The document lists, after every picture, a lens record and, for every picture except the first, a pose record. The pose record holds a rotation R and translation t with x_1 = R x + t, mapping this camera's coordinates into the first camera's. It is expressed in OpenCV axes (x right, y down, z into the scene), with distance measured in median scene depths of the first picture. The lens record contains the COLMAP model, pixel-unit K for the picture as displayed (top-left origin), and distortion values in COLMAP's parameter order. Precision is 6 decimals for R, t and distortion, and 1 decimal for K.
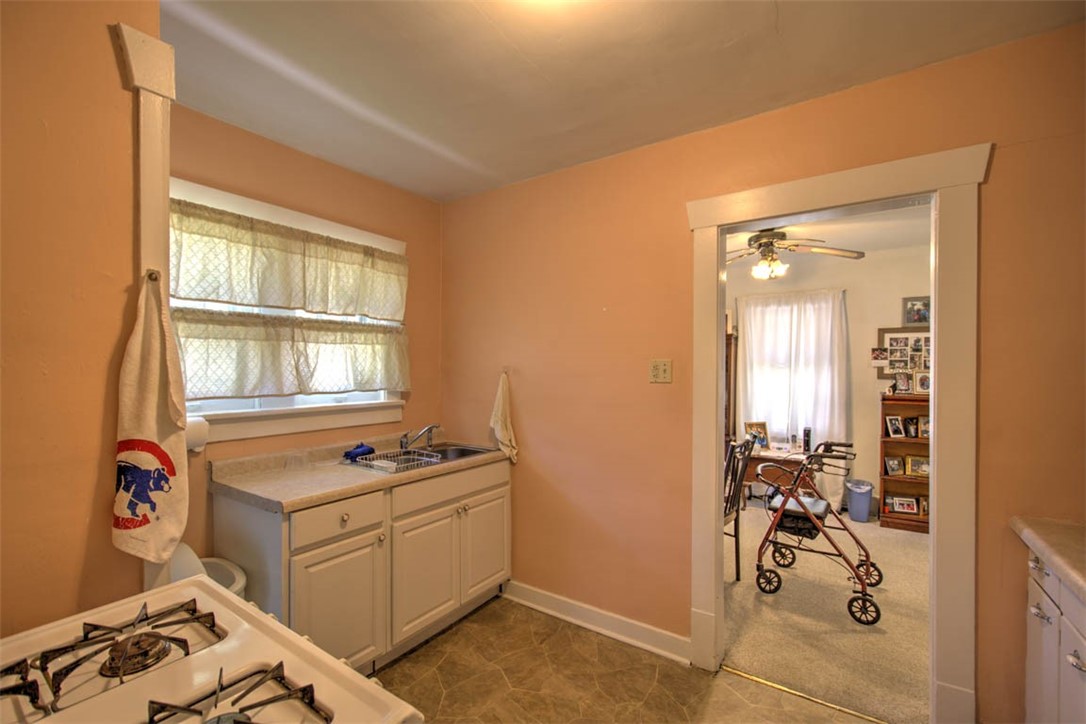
lens RADIAL K [[472.5, 0, 534.3], [0, 472.5, 371.4], [0, 0, 1]] dist [0.010641, -0.001163]
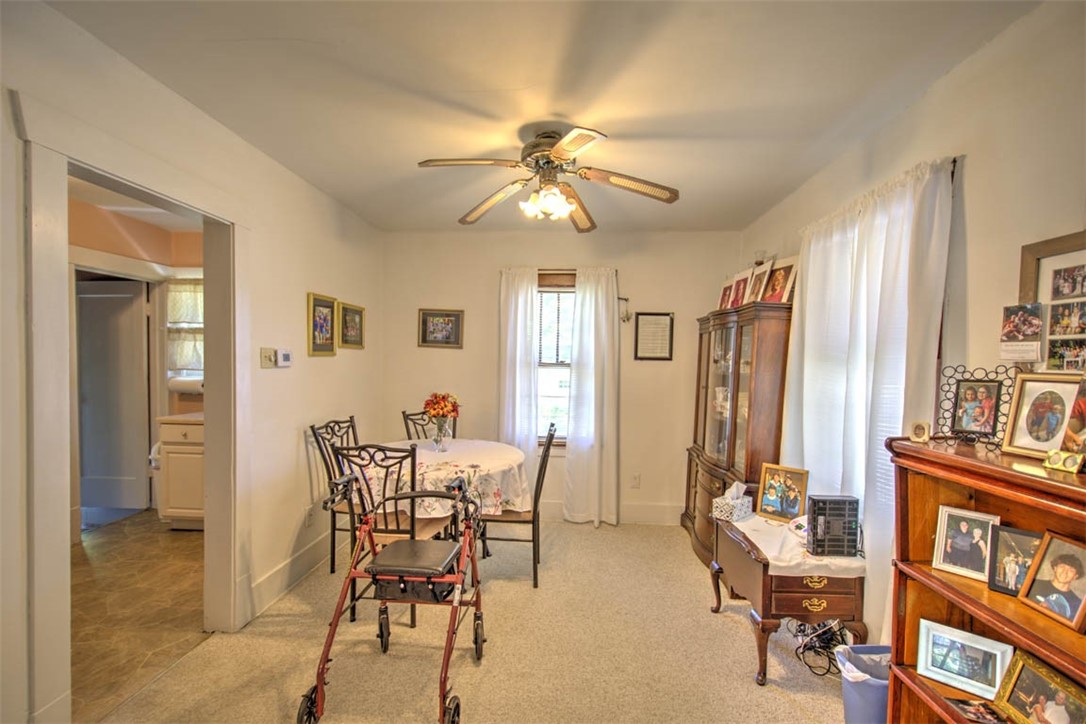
lens RADIAL K [[472.5, 0, 538.1], [0, 472.5, 372.7], [0, 0, 1]] dist [0.010641, -0.001163]
pose [[0.512552, 0.032434, -0.858043, 0.847338], [-0.017579, 0.999473, 0.027279, -0.005696], [0.858476, 0.001102, 0.512853, 0.547478]]
